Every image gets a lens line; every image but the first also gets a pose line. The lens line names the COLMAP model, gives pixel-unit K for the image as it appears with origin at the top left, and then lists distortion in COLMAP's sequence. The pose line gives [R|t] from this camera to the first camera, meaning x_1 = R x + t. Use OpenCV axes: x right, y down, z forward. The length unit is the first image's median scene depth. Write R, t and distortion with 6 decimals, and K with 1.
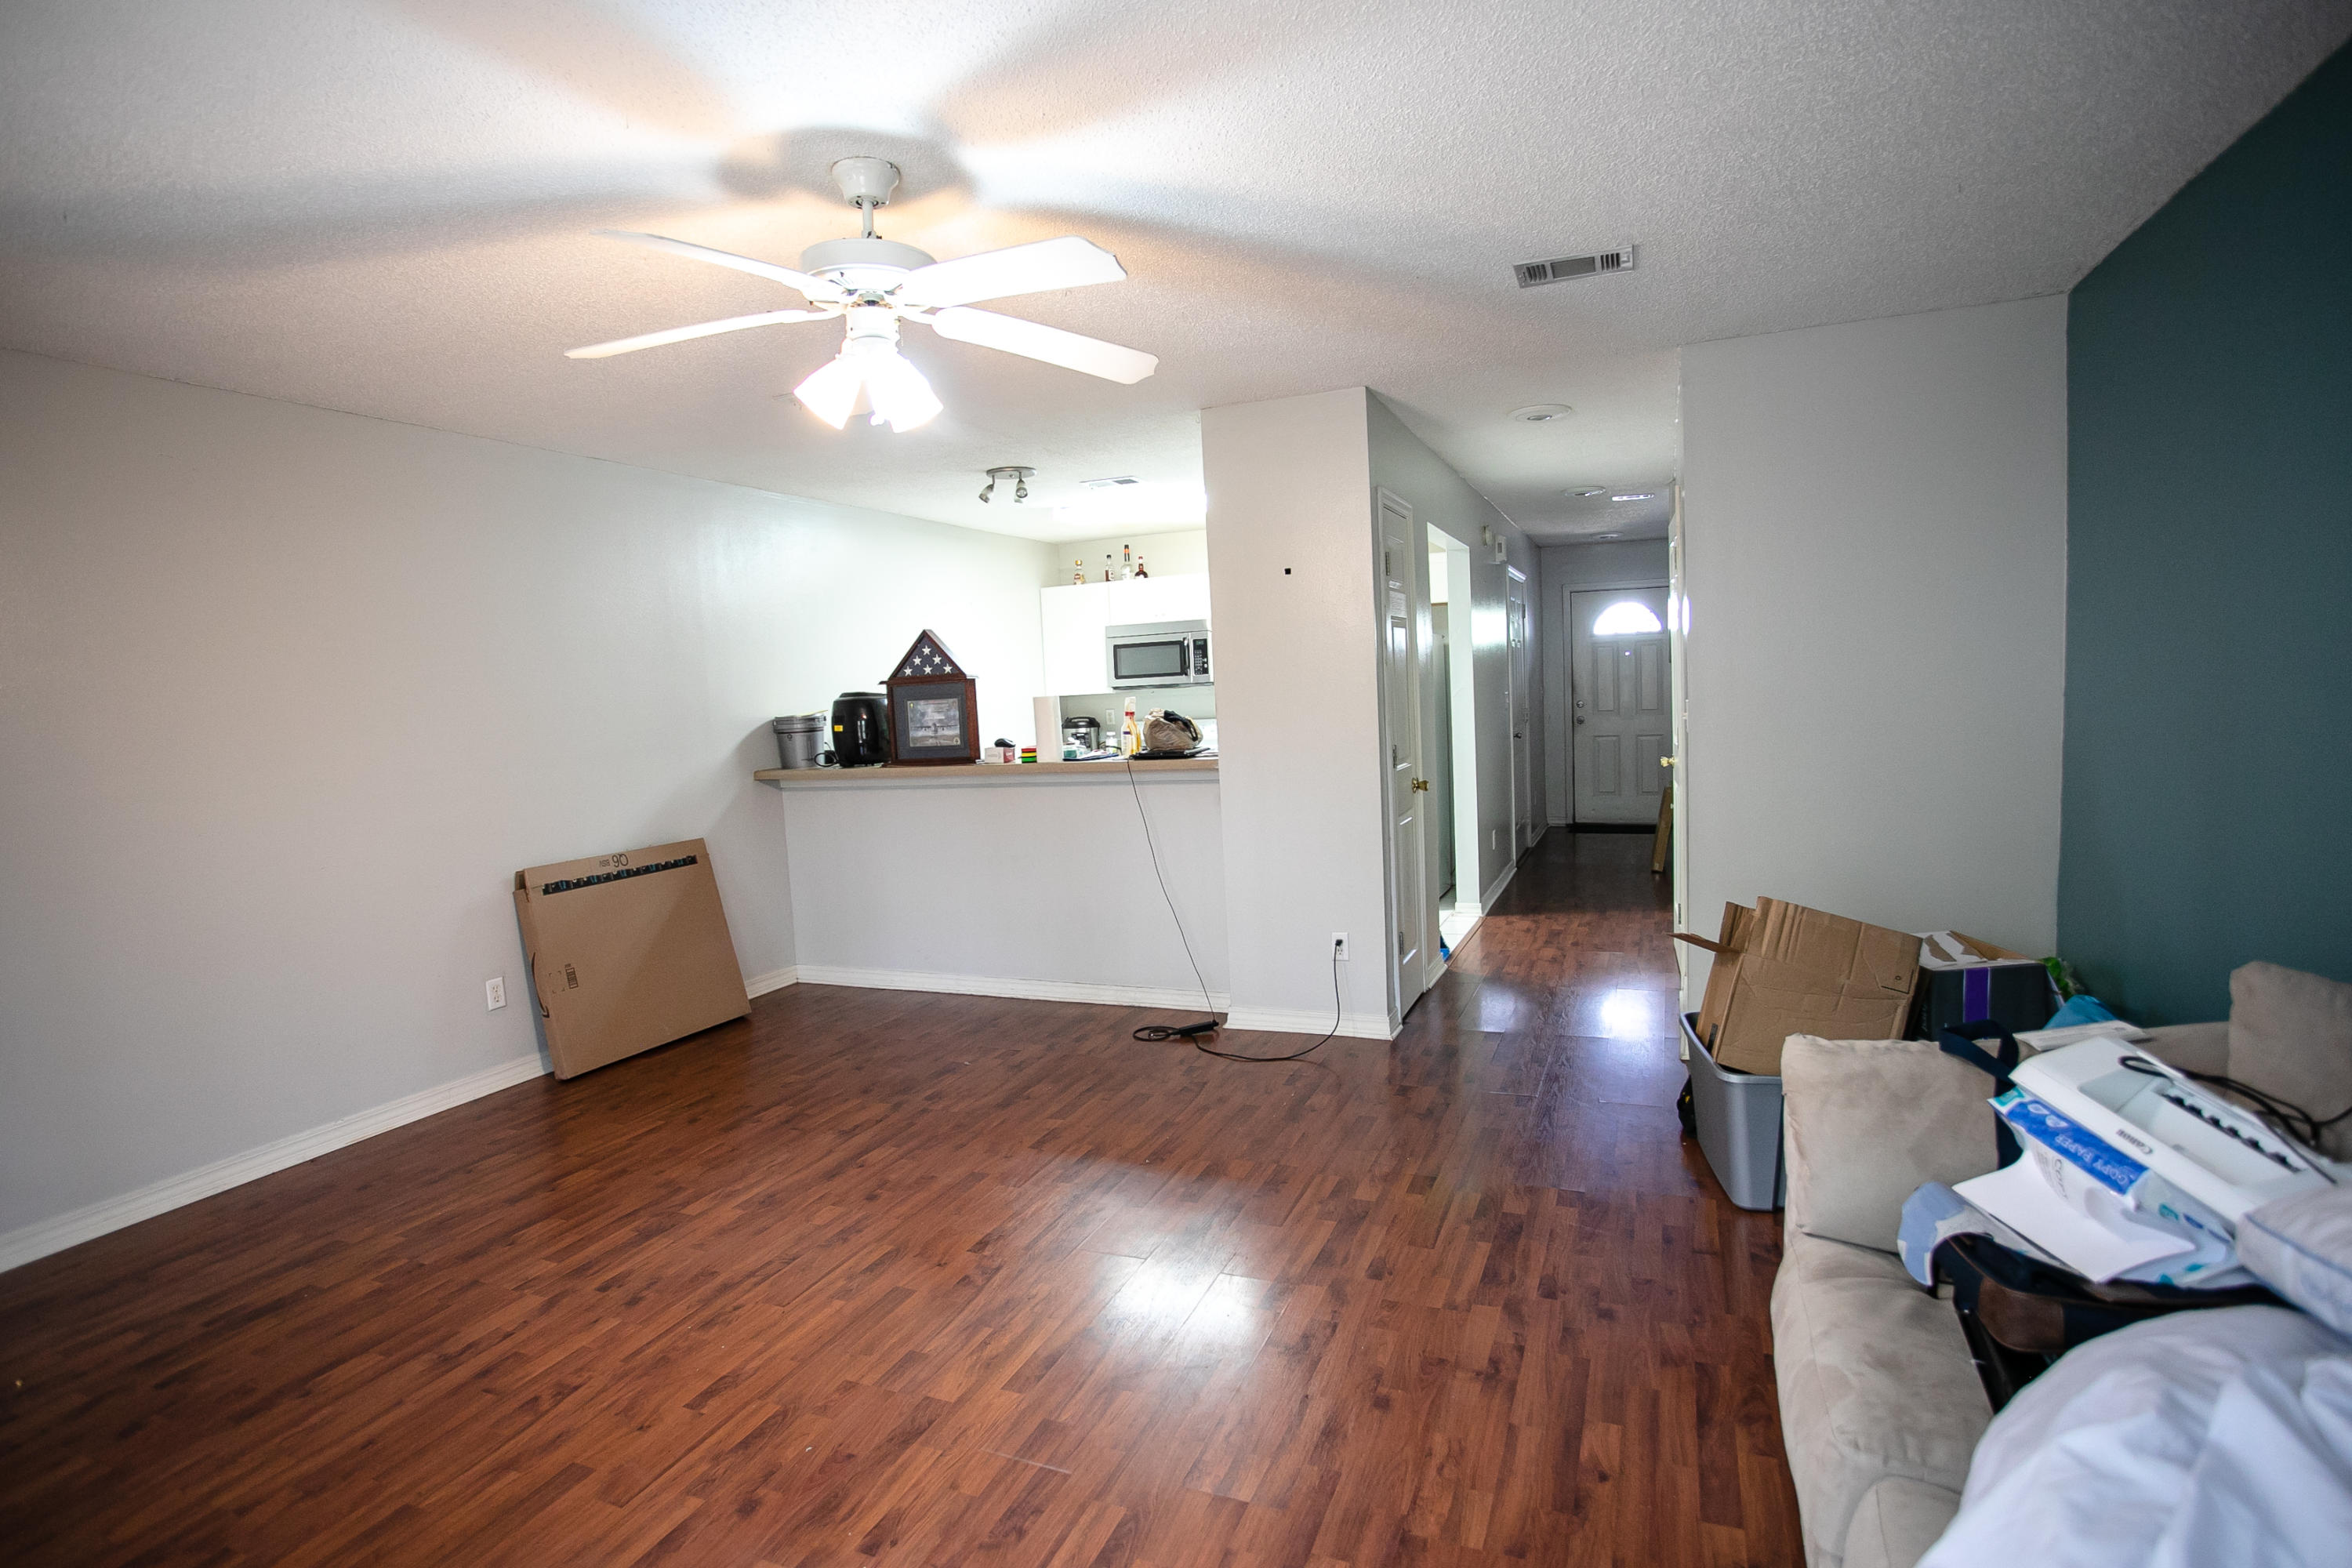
lens RADIAL K [[1147.8, 0, 1174.6], [0, 1147.8, 790.2], [0, 0, 1]] dist [-0.087366, 0.045966]
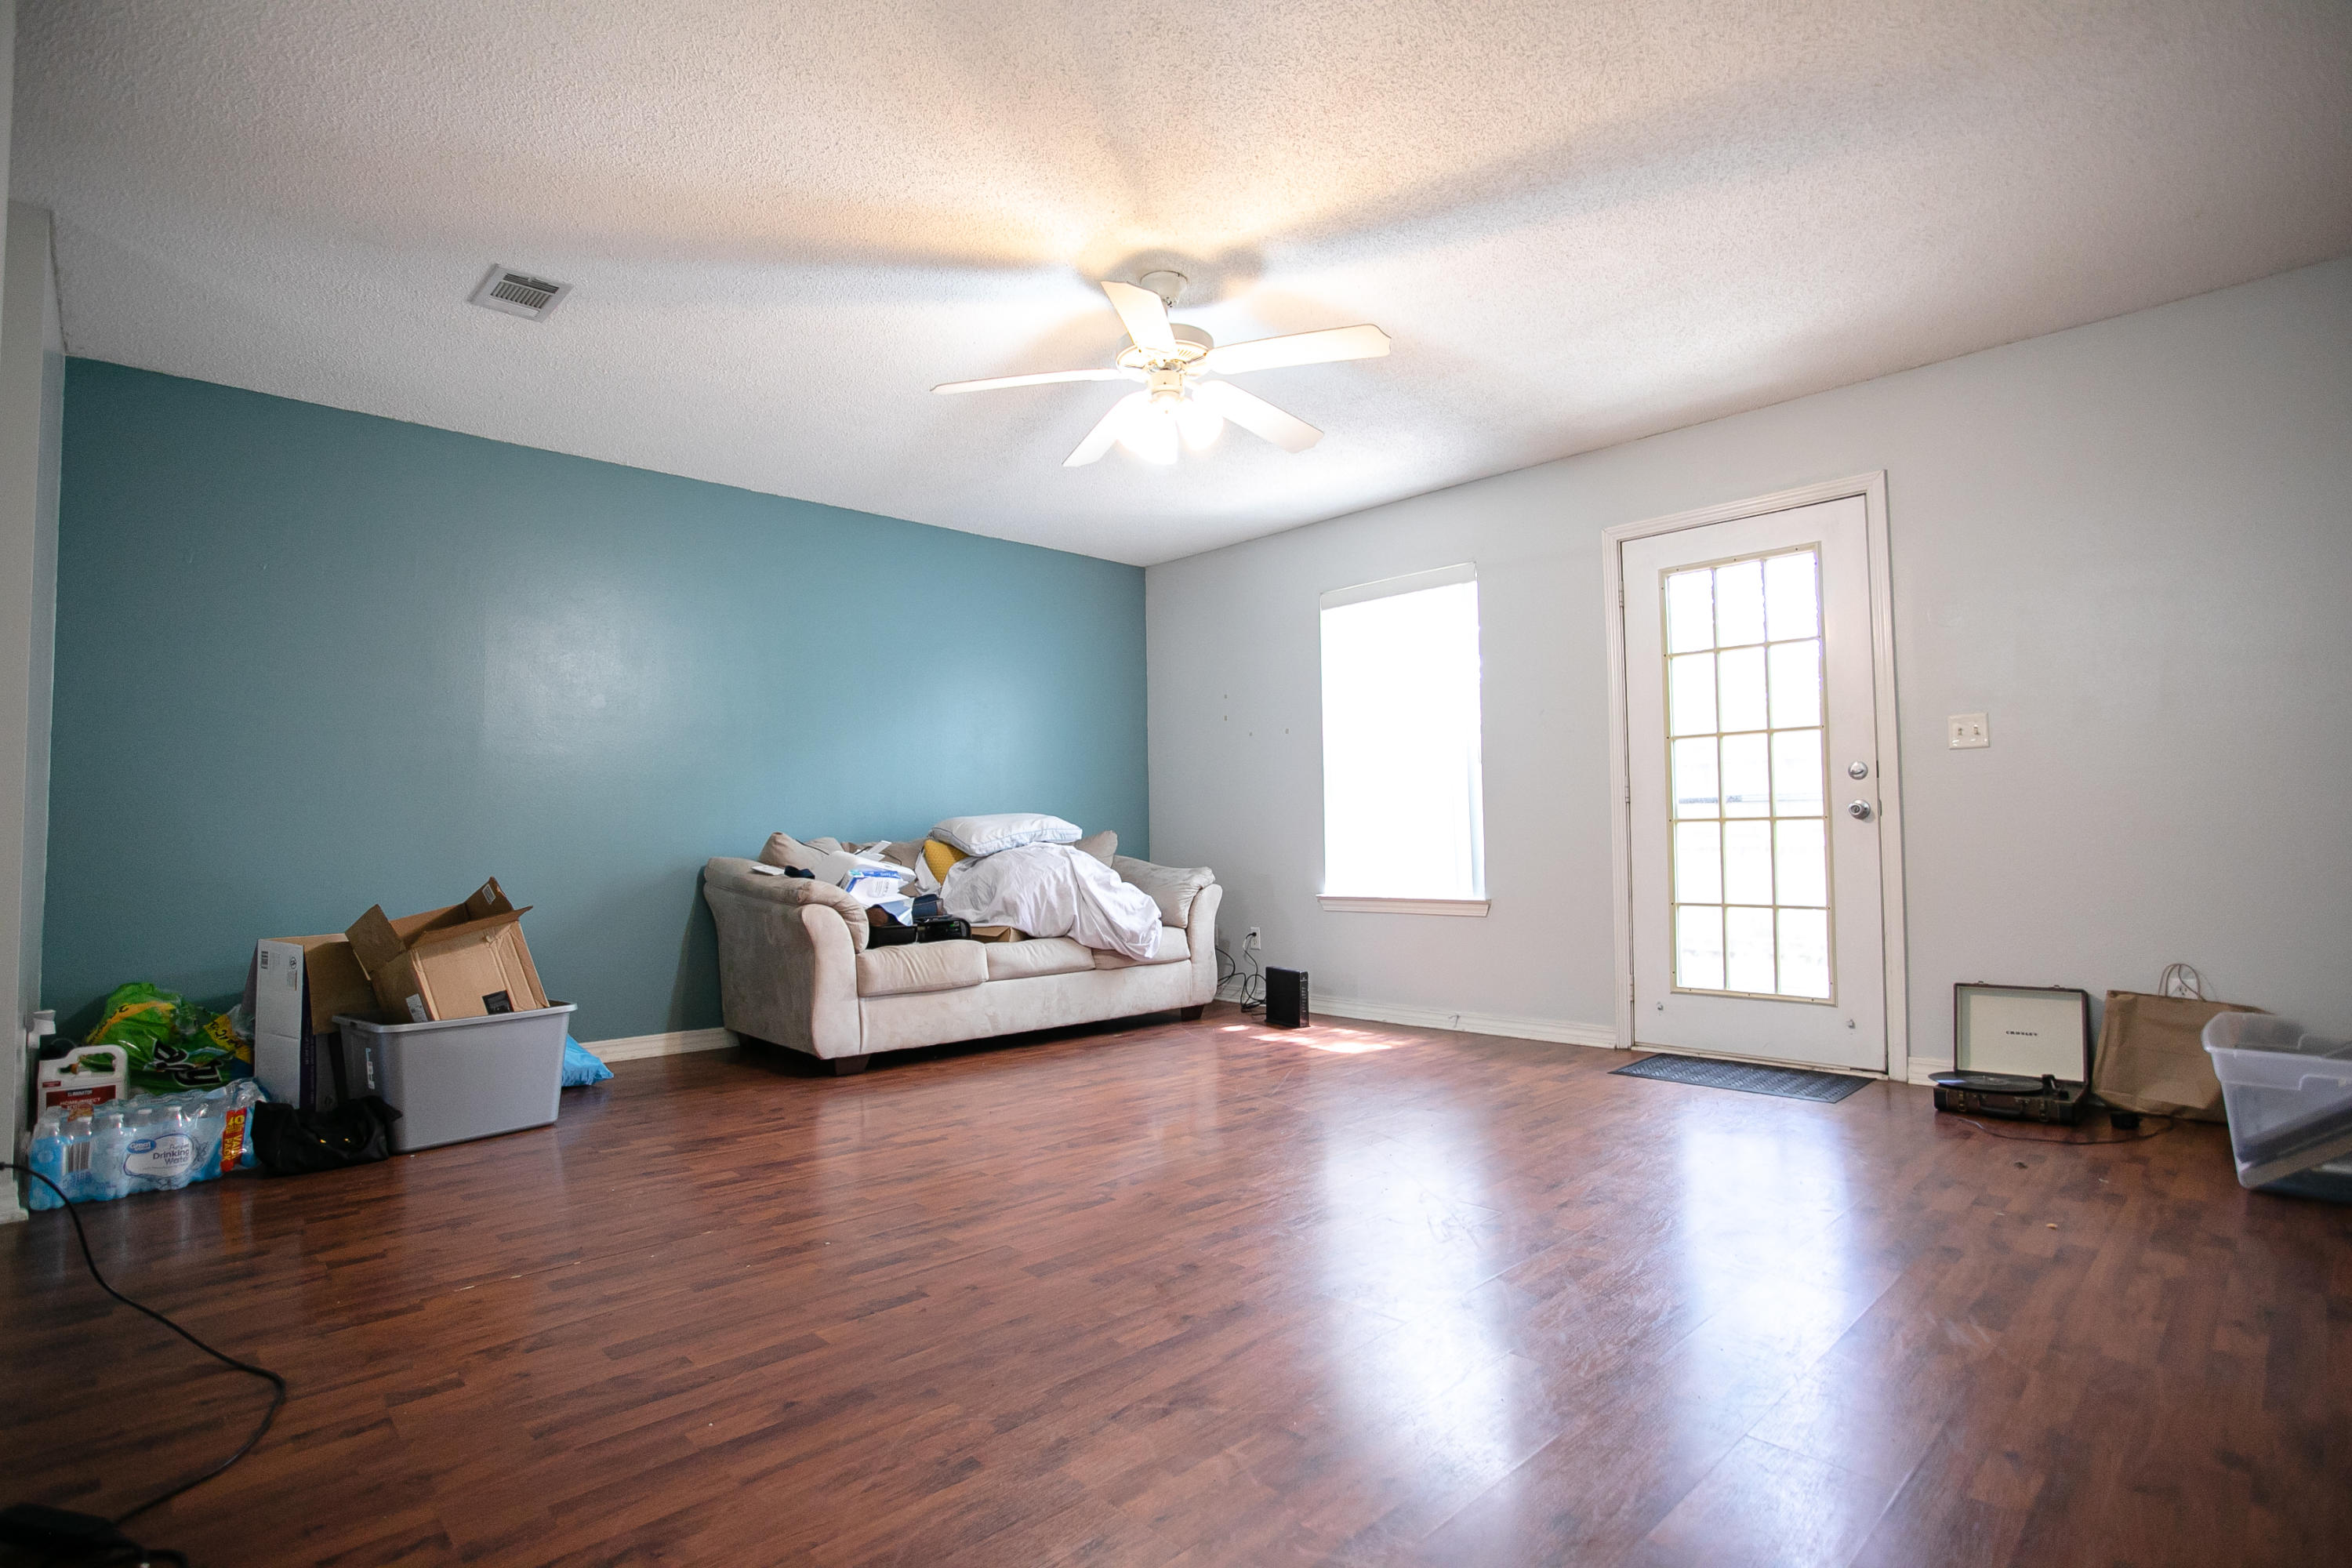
lens RADIAL K [[1147.8, 0, 1174.6], [0, 1147.8, 790.2], [0, 0, 1]] dist [-0.087366, 0.045966]
pose [[-0.912600, 0.078541, 0.401238, -0.581607], [0.093897, 0.995406, 0.018718, 0.046584], [-0.397924, 0.054757, -0.915783, 1.674885]]
